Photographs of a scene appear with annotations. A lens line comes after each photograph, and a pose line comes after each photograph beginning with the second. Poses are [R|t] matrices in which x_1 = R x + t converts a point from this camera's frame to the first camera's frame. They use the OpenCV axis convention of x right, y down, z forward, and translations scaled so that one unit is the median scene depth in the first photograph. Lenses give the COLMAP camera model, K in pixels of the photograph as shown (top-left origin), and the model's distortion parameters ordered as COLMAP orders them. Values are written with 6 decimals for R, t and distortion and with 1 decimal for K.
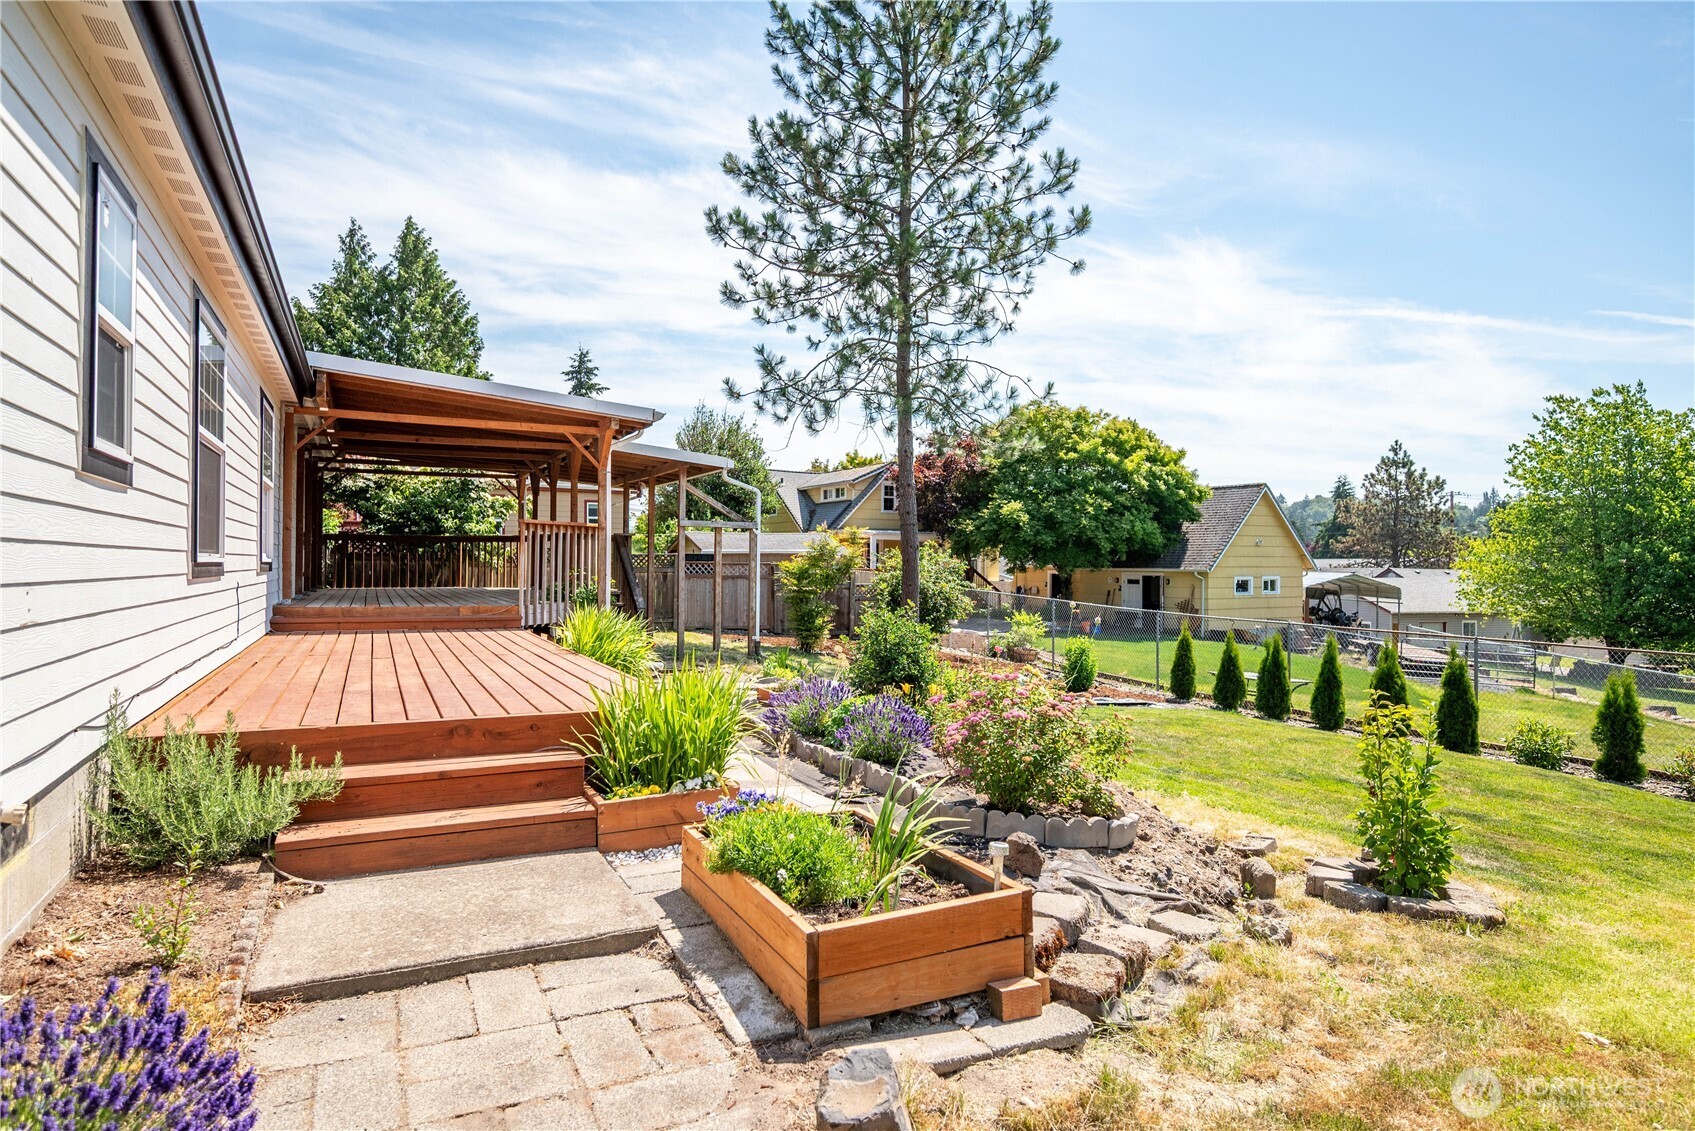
lens RADIAL K [[966.9, 0, 842.9], [0, 966.9, 561.2], [0, 0, 1]] dist [0.004037, 0.001903]
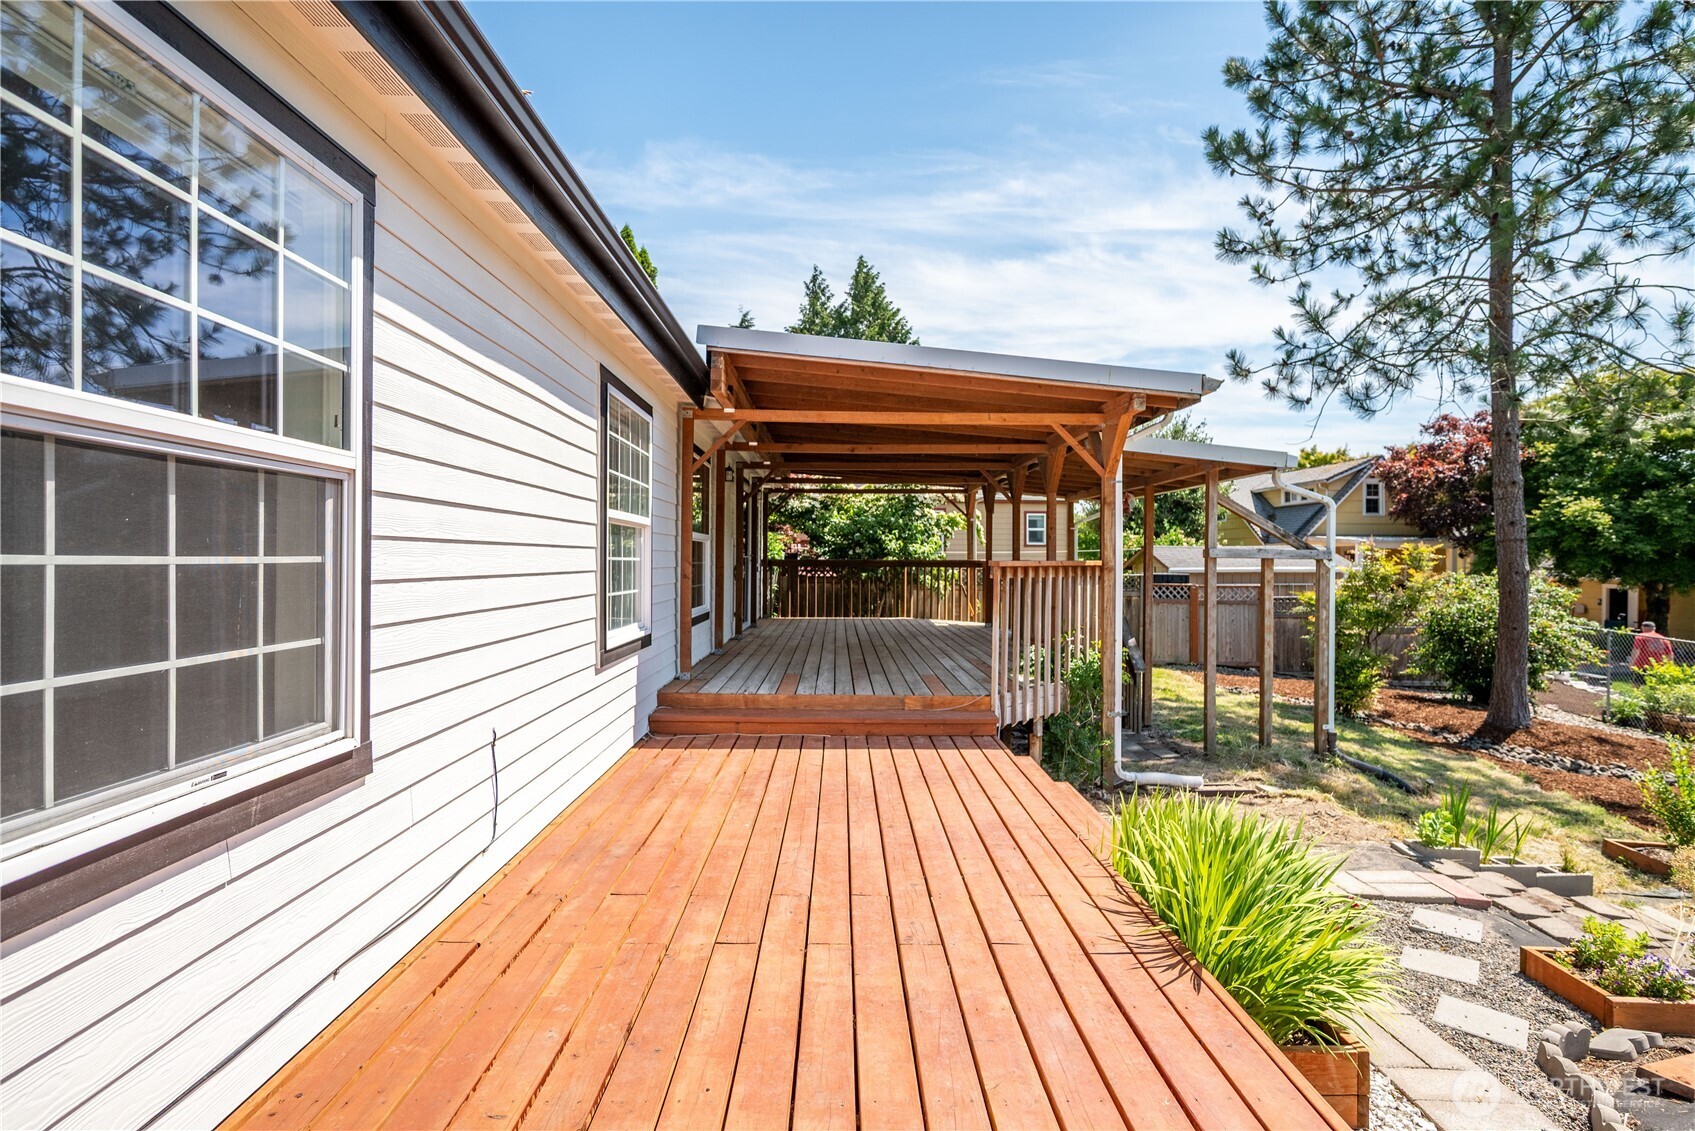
lens RADIAL K [[878.8, 0, 846.1], [0, 878.8, 564.1], [0, 0, 1]] dist [-0.004250, 0.000036]
pose [[0.903799, 0.000015, -0.427957, -0.092359], [0.001224, 0.999996, 0.002621, -0.022796], [0.427955, -0.002893, 0.903795, 0.231725]]
